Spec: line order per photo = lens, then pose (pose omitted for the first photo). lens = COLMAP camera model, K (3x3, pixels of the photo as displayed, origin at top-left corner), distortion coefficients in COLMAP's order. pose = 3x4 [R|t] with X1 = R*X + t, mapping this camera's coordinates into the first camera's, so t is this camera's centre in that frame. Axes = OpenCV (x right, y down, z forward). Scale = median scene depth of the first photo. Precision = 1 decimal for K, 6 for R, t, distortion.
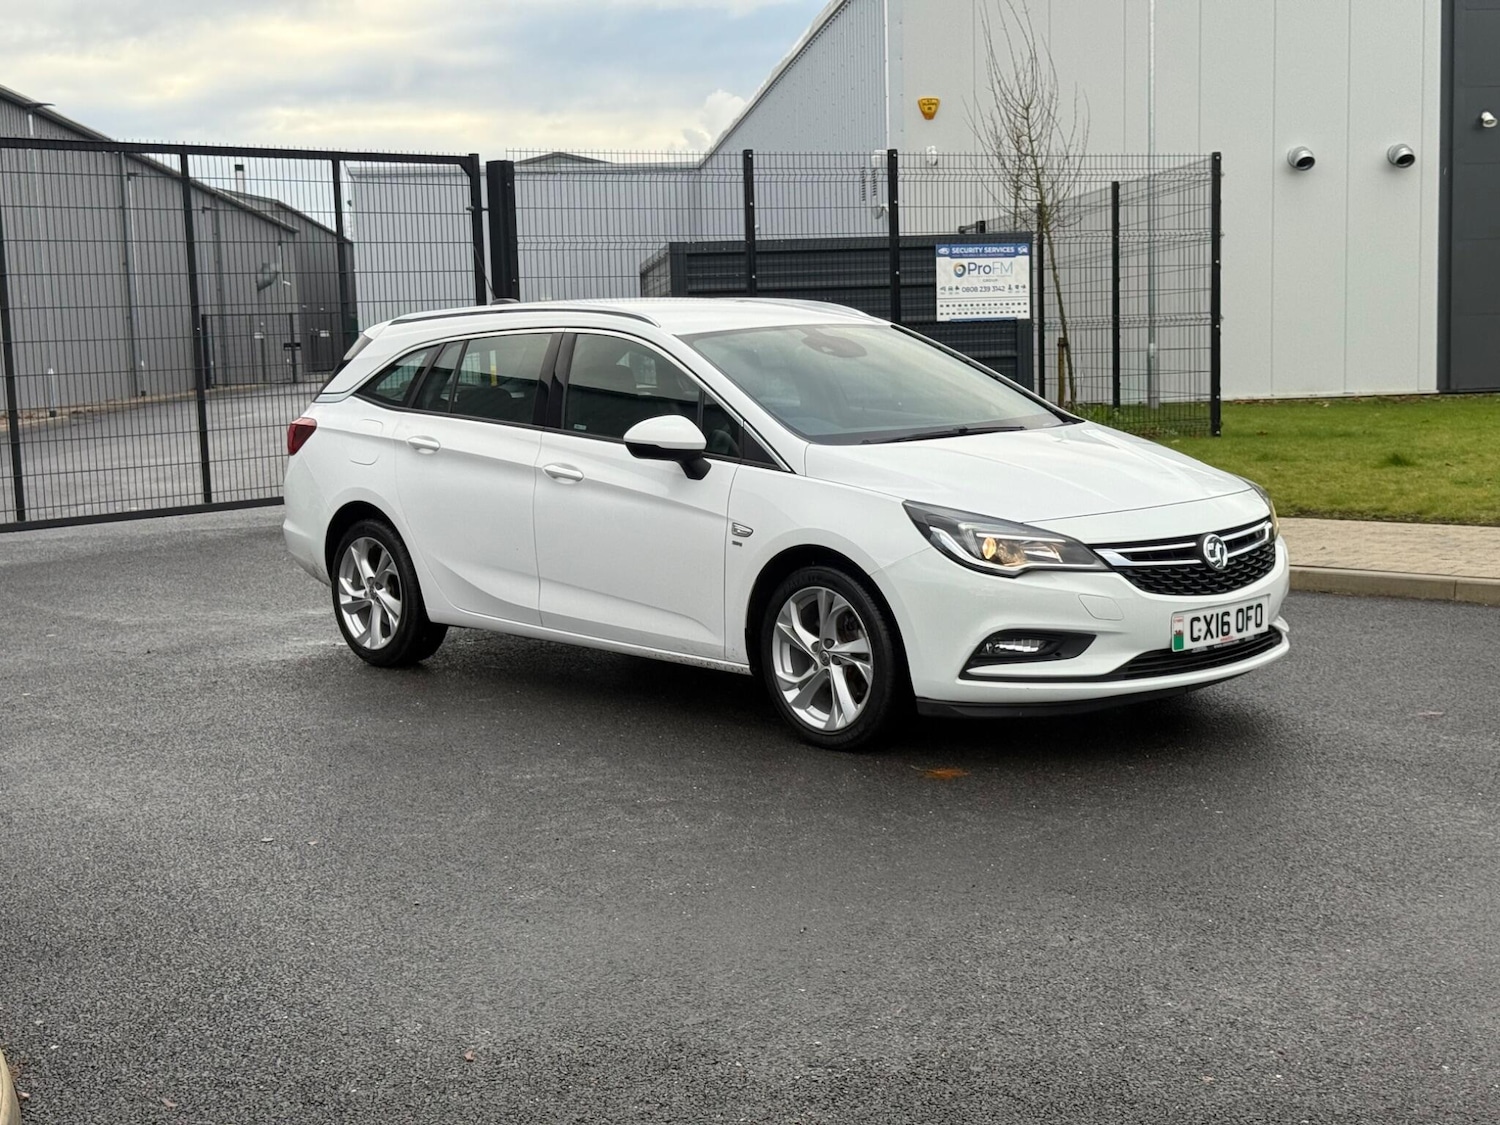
lens RADIAL K [[2019.8, 0, 750.0], [0, 2019.8, 562.5], [0, 0, 1]] dist [0.124664, -0.051203]
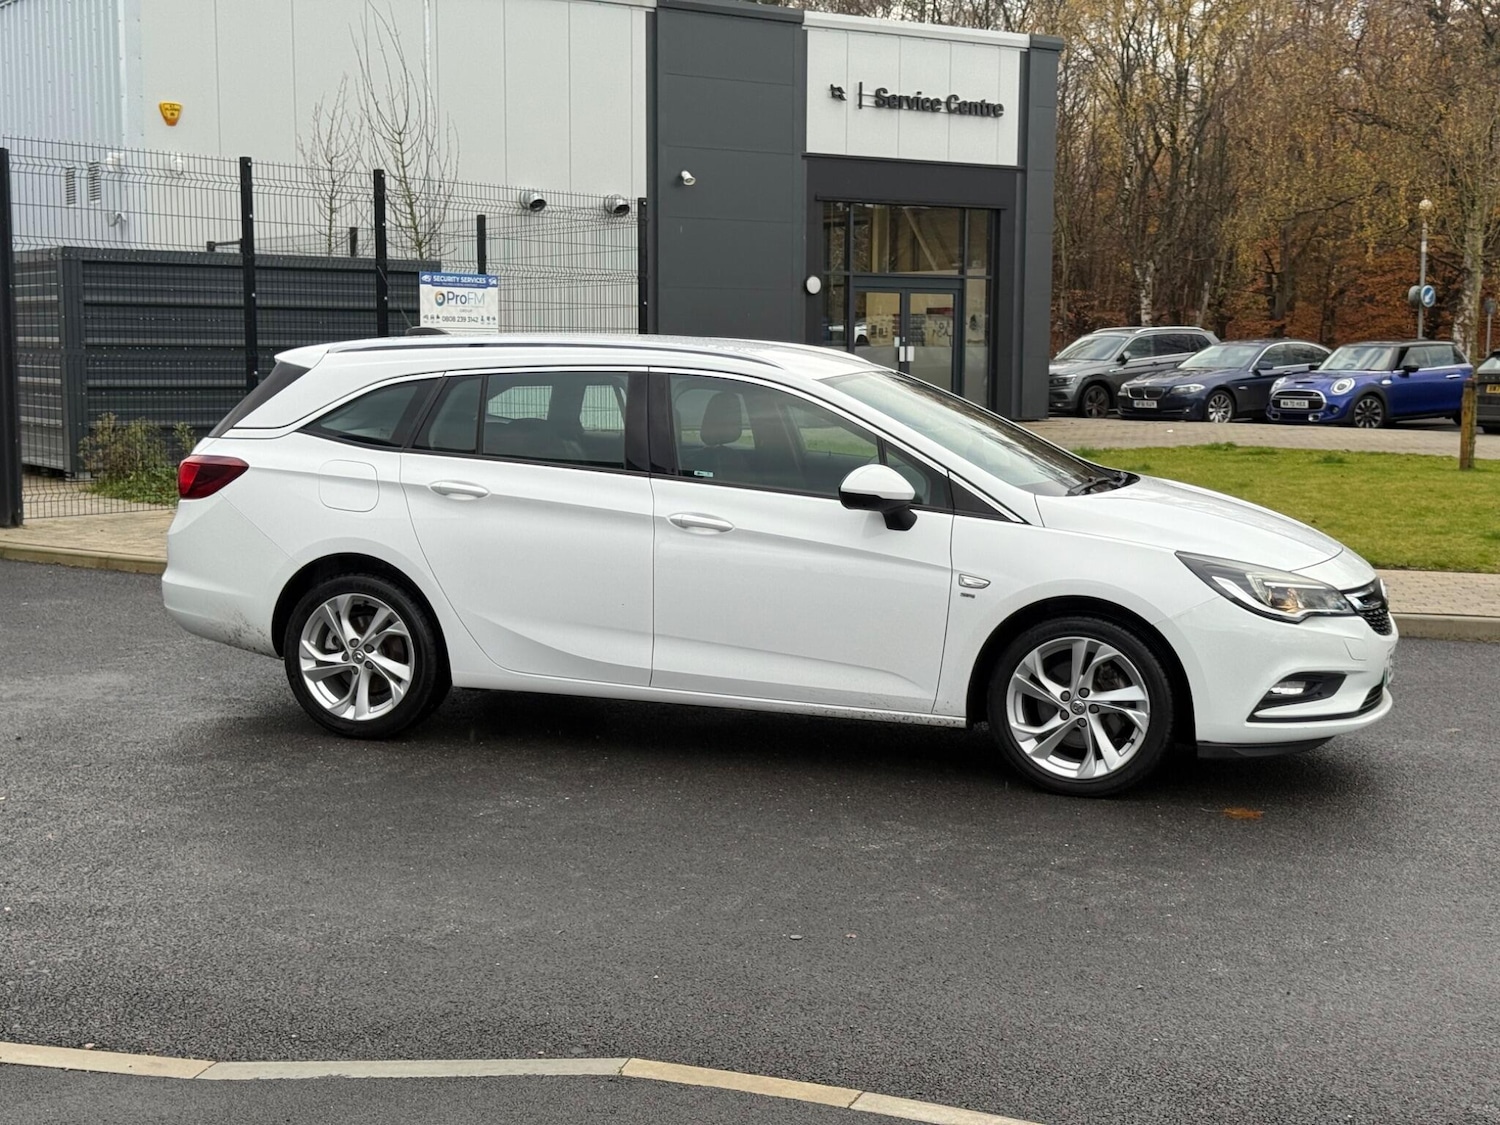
lens RADIAL K [[2019.8, 0, 750.0], [0, 2019.8, 562.5], [0, 0, 1]] dist [0.124664, -0.051203]
pose [[0.880921, -0.014652, 0.473036, -0.554773], [0.019697, 0.999790, -0.005714, -0.021410], [-0.472853, 0.014351, 0.881024, 0.172507]]
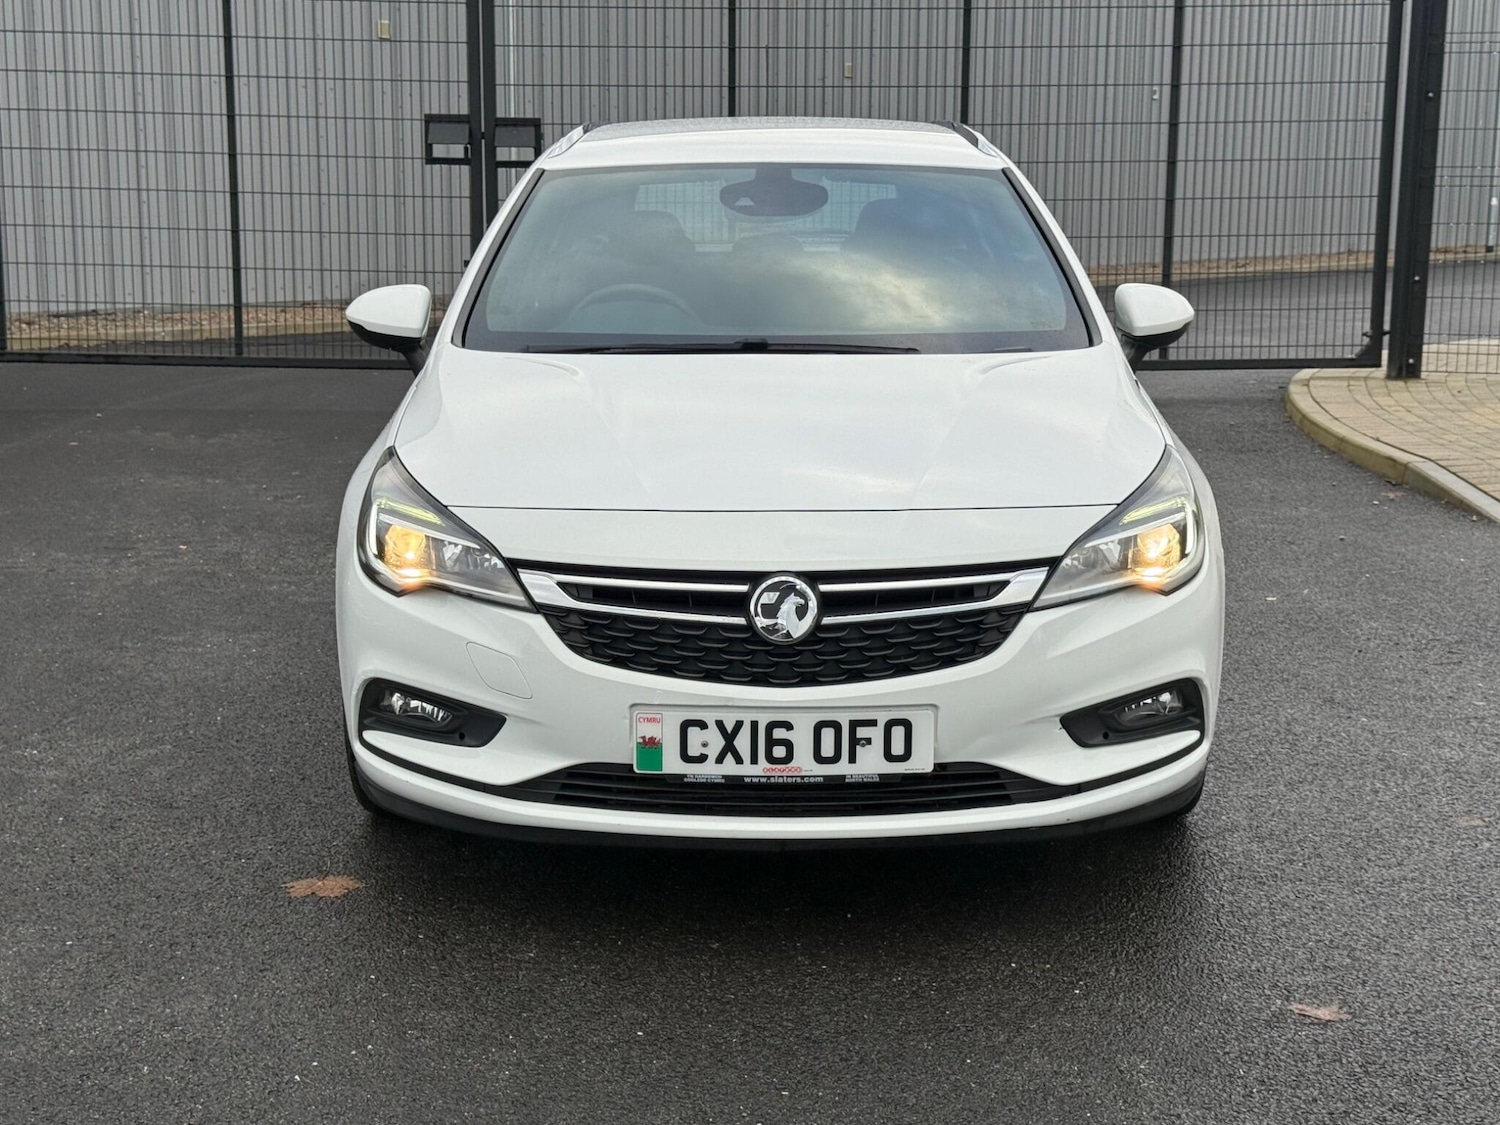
lens RADIAL K [[2203.5, 0, 728.5], [0, 2203.5, 544.2], [0, 0, 1]] dist [0.206150, -0.422712]
pose [[0.736000, 0.146624, -0.660912, 0.560746], [-0.103540, 0.989158, 0.104142, -0.076168], [0.669017, -0.008218, 0.743202, 0.512385]]
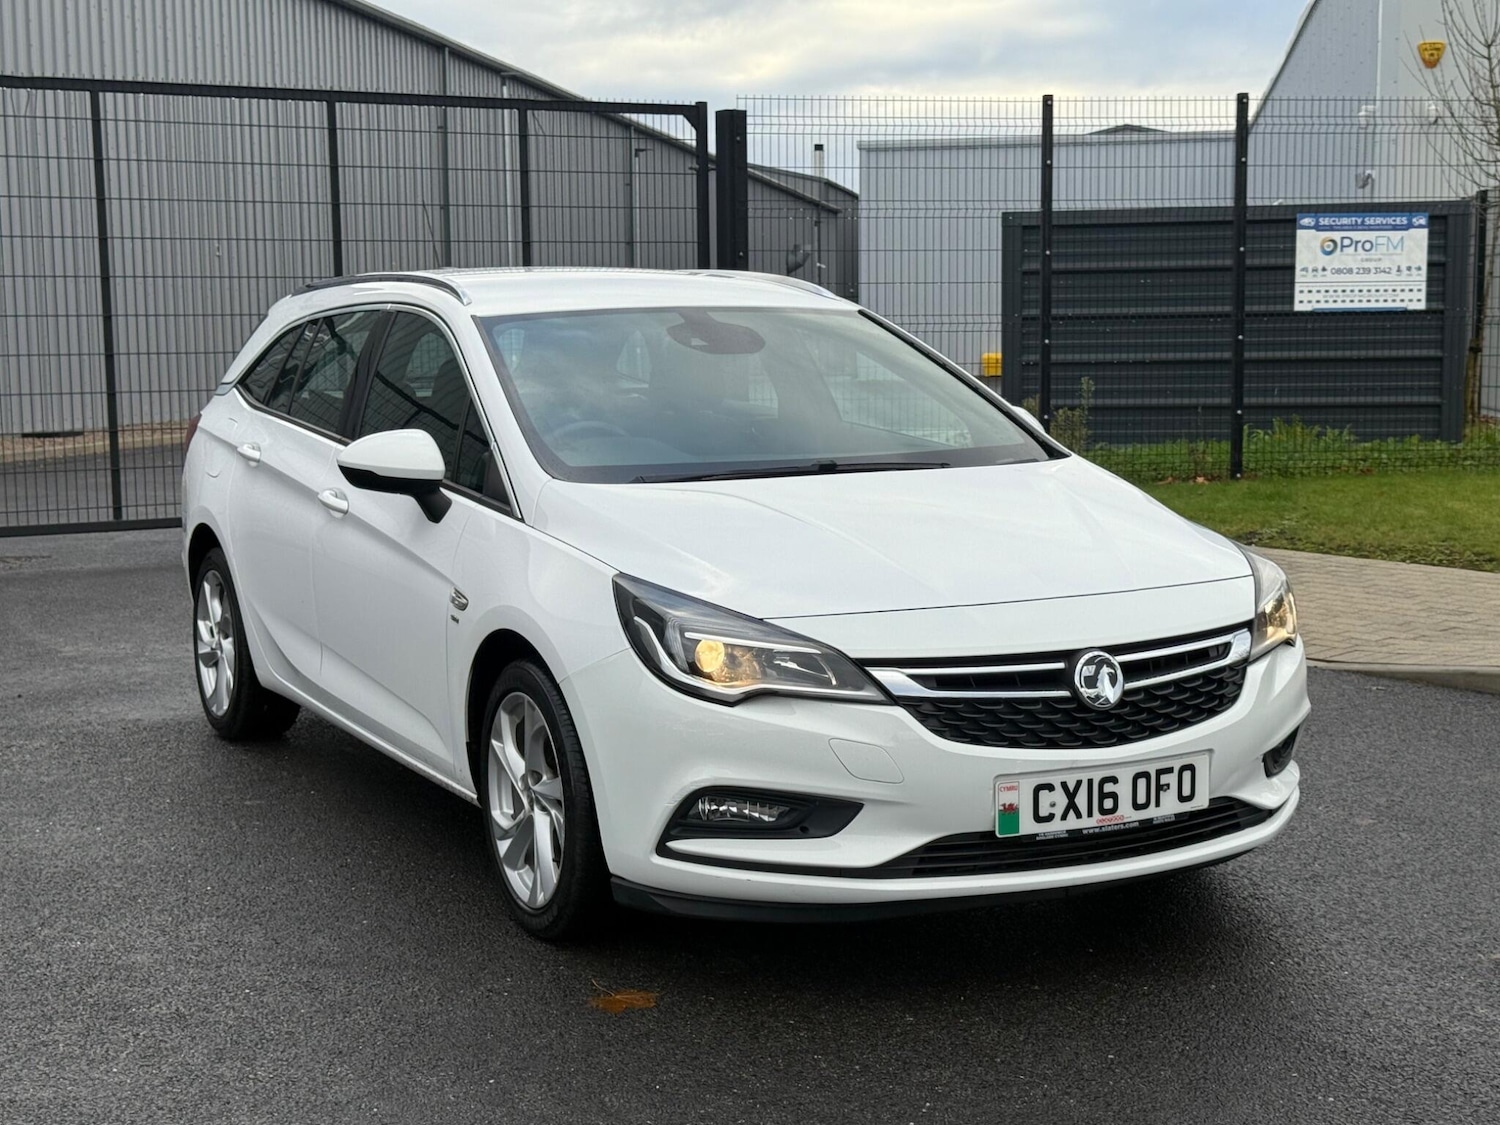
lens RADIAL K [[2168.6, 0, 767.5], [0, 2168.6, 561.2], [0, 0, 1]] dist [0.120508, -0.075081]
pose [[0.966207, 0.048234, -0.253214, 0.276512], [-0.048822, 0.998800, 0.003968, -0.036419], [0.253101, 0.008528, 0.967402, 0.301746]]
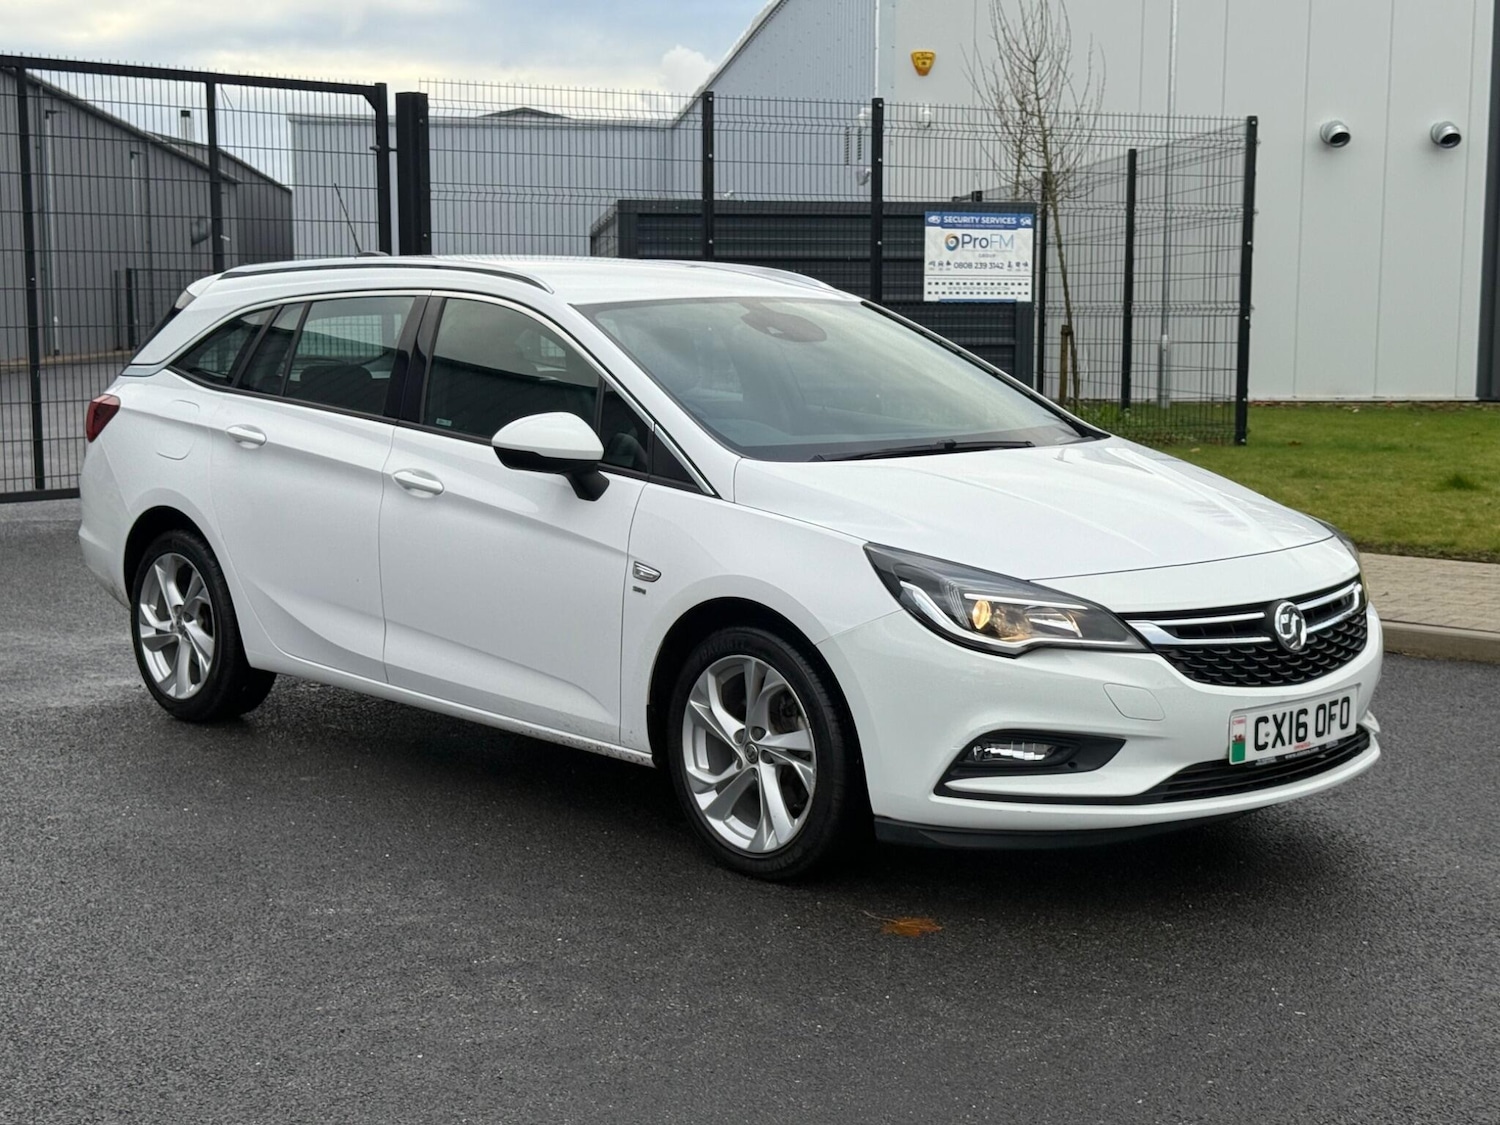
lens RADIAL K [[2152.8, 0, 753.5], [0, 2152.8, 564.5], [0, 0, 1]] dist [0.130913, -0.067350]
pose [[0.999383, 0.031131, 0.016239, 0.021616], [-0.031207, 0.999503, 0.004466, -0.022981], [-0.016092, -0.004970, 0.999858, 0.209418]]
